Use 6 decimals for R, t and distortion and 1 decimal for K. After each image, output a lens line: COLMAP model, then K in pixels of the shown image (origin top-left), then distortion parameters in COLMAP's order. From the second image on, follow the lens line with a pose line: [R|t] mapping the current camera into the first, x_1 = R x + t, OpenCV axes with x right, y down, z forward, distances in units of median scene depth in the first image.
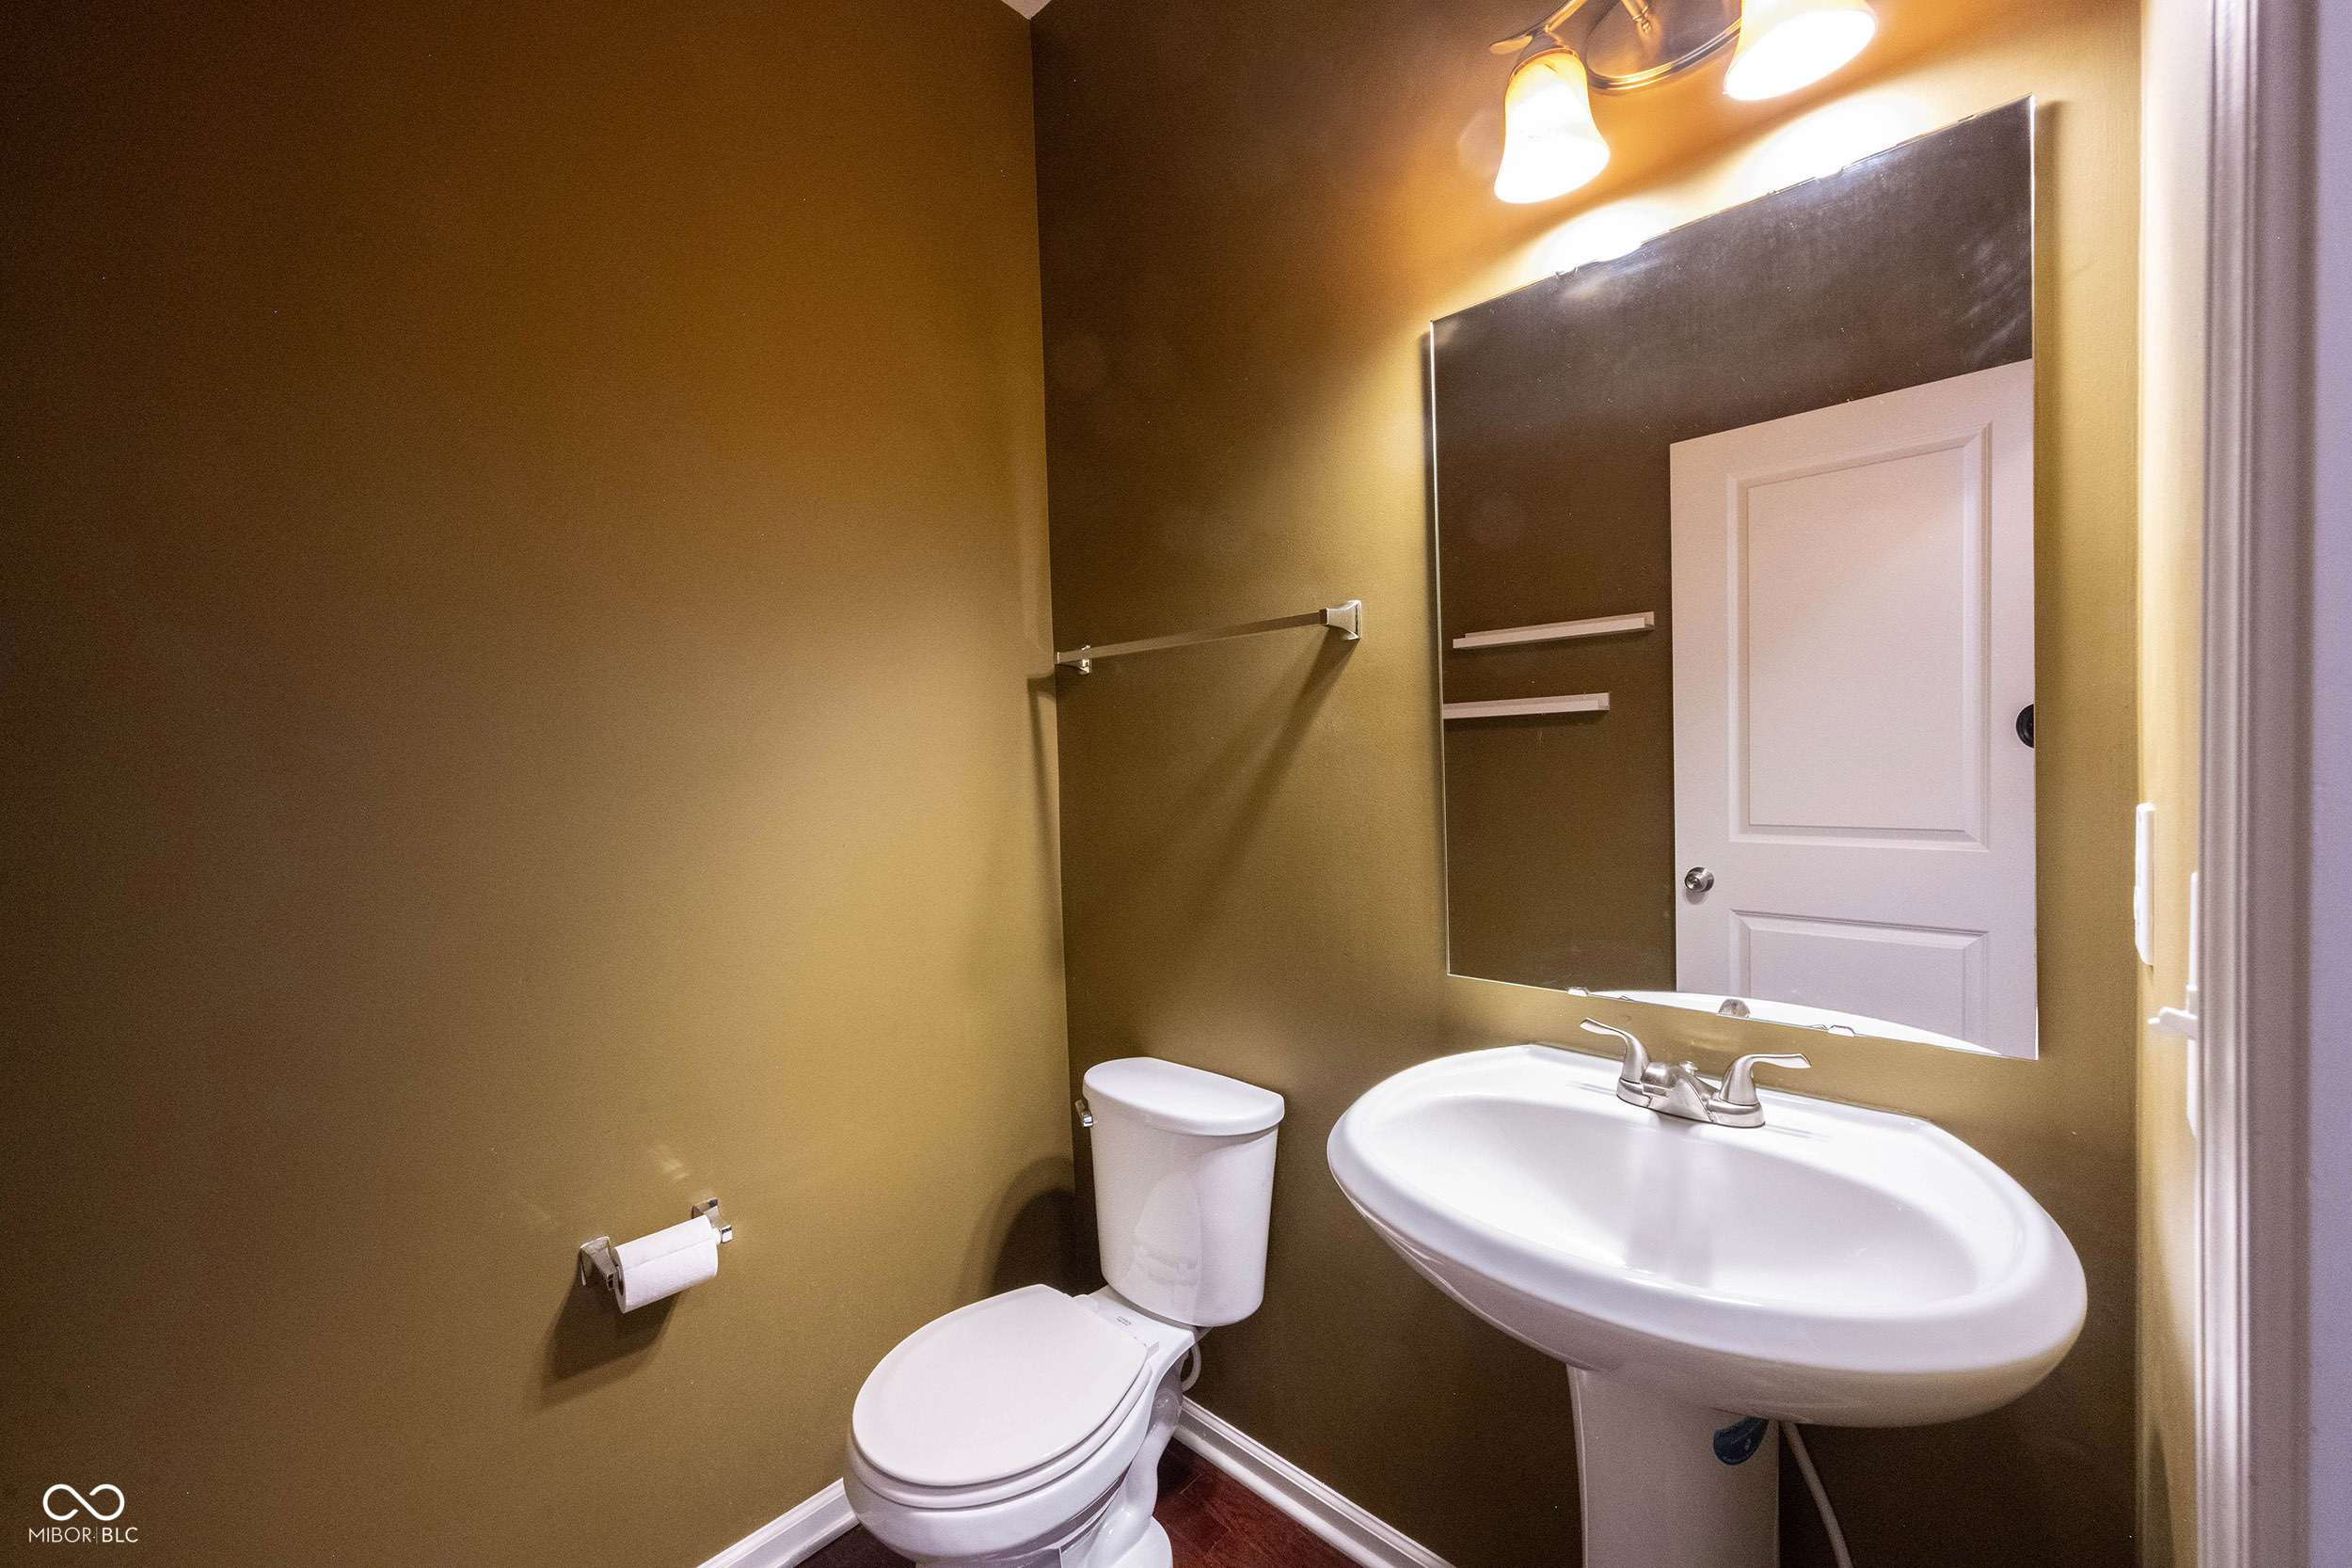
lens RADIAL K [[918.9, 0, 1182.5], [0, 918.9, 787.3], [0, 0, 1]] dist [-0.001525, -0.000084]
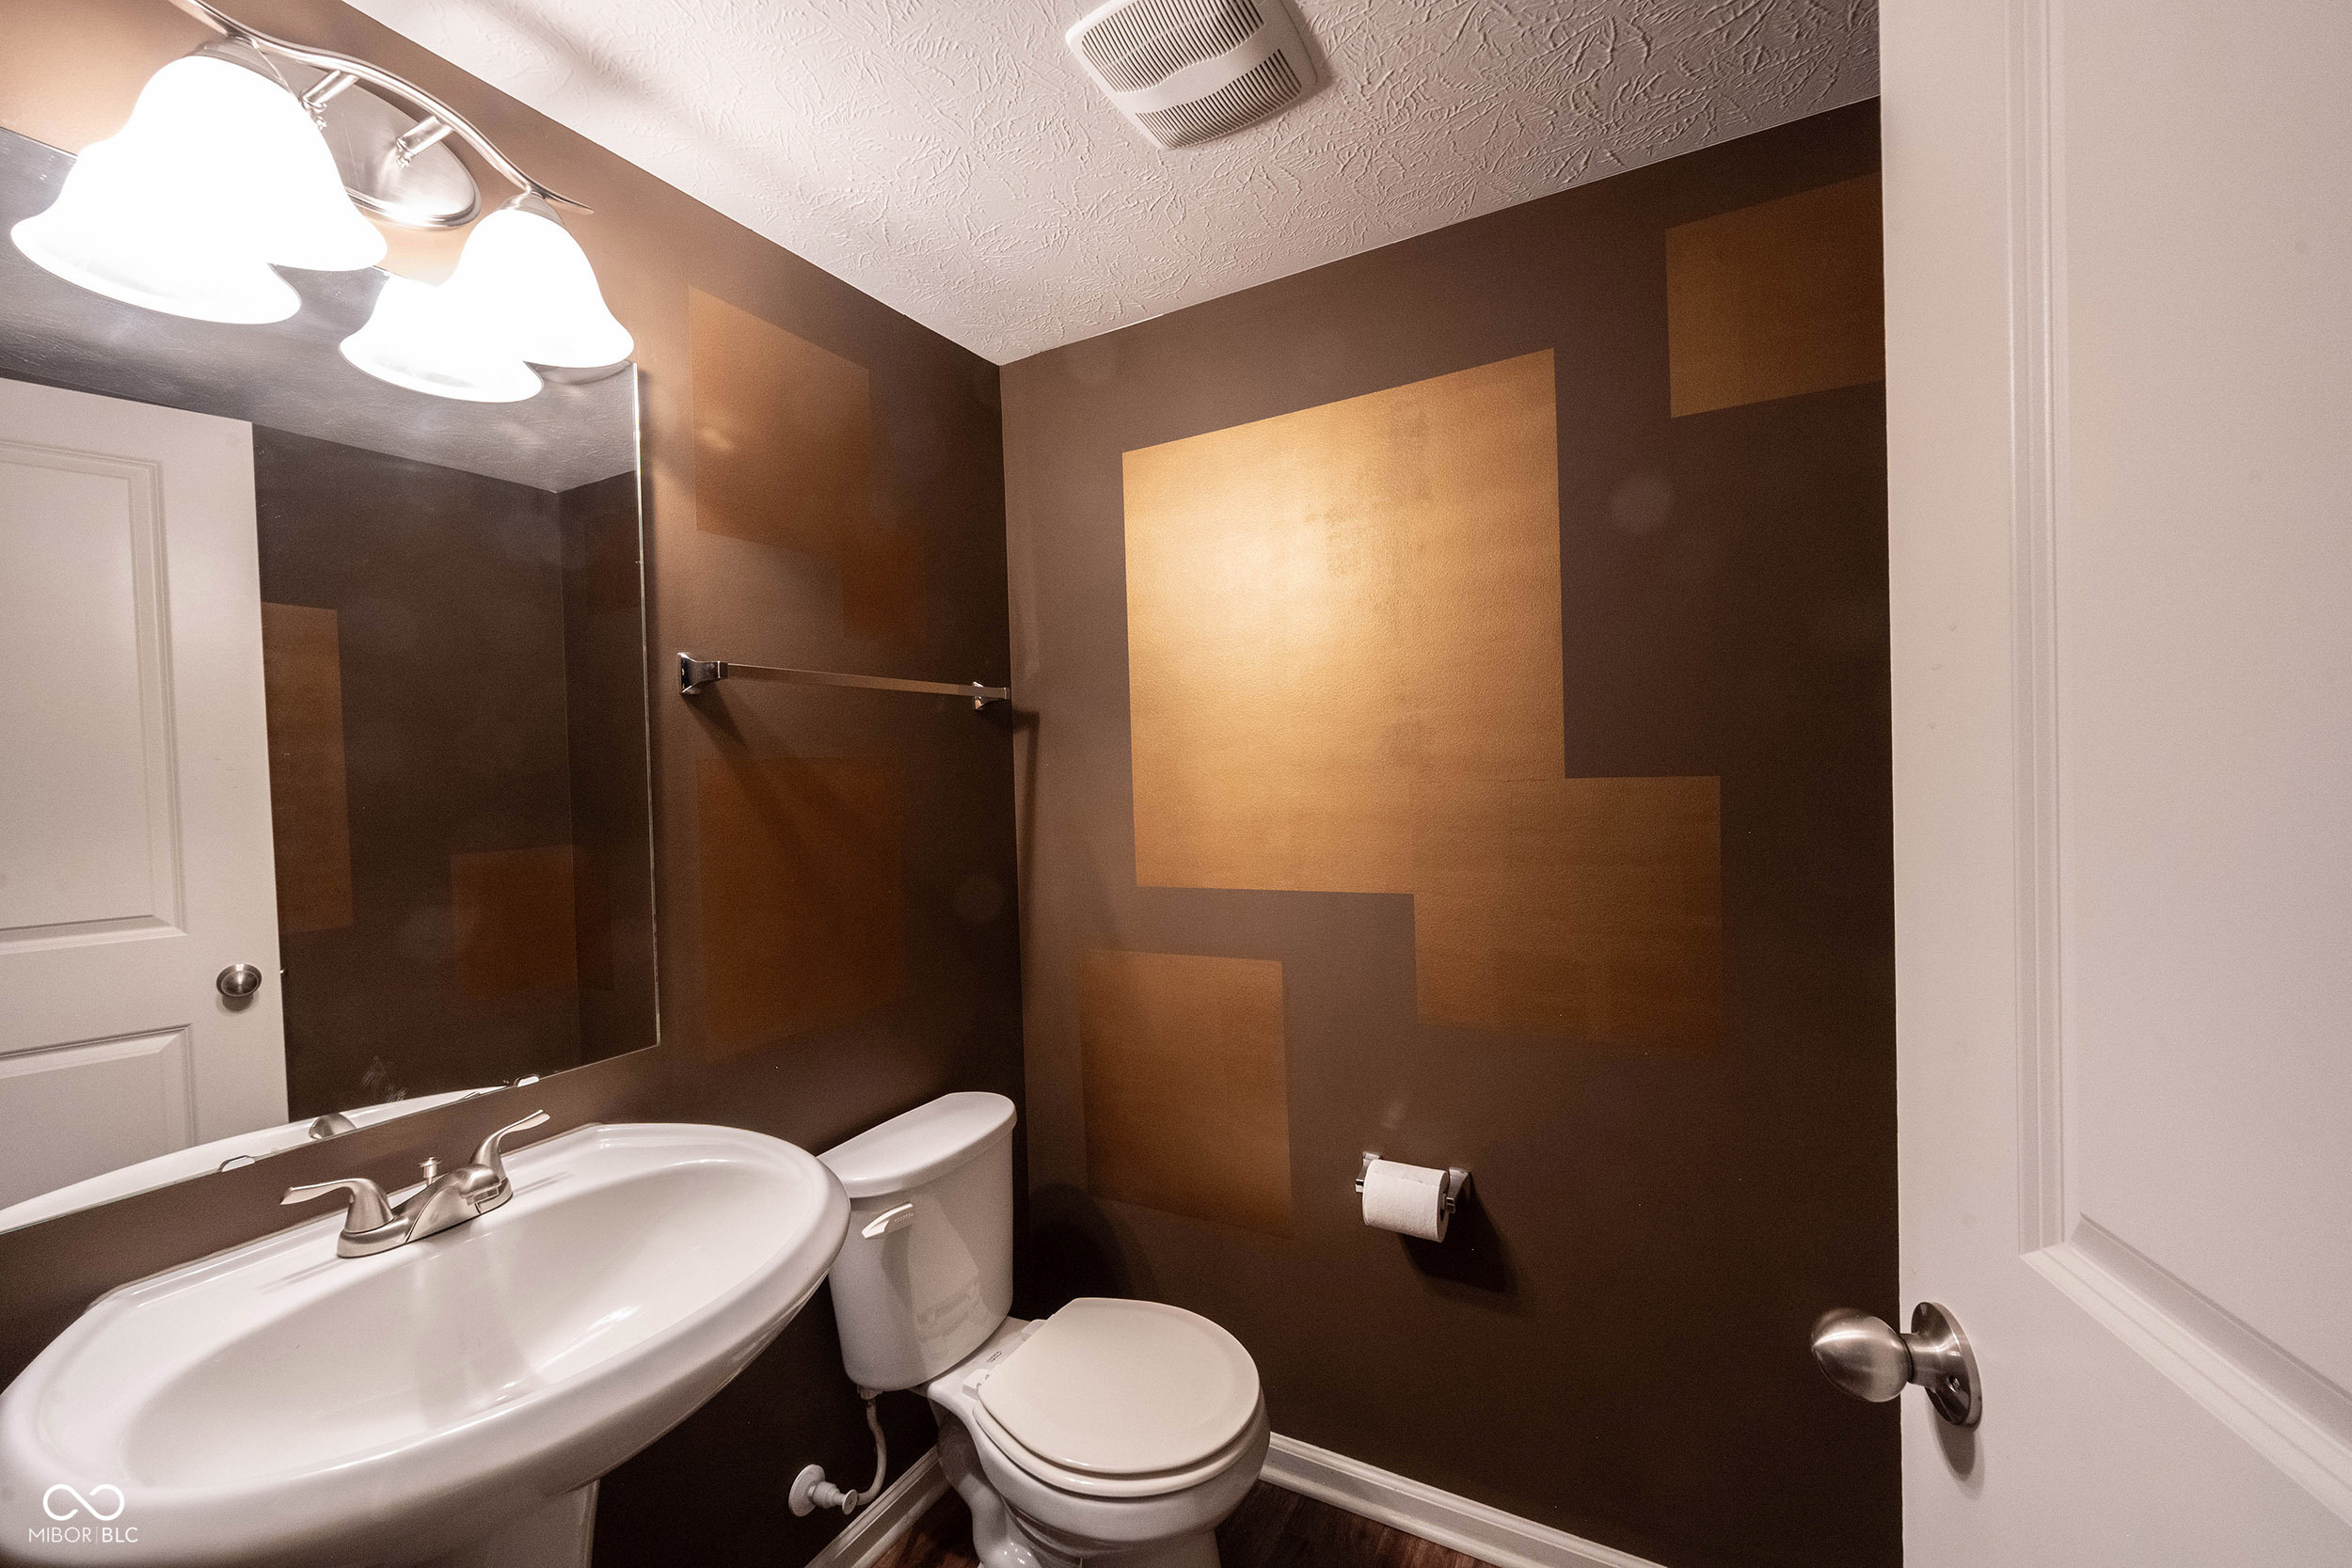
lens RADIAL K [[918.9, 0, 1182.5], [0, 918.9, 787.3], [0, 0, 1]] dist [-0.001525, -0.000084]
pose [[-0.248365, 0.018809, 0.968484, -0.494834], [0.066312, 0.997796, -0.002373, -0.017305], [-0.966394, 0.063633, -0.249065, 0.501515]]
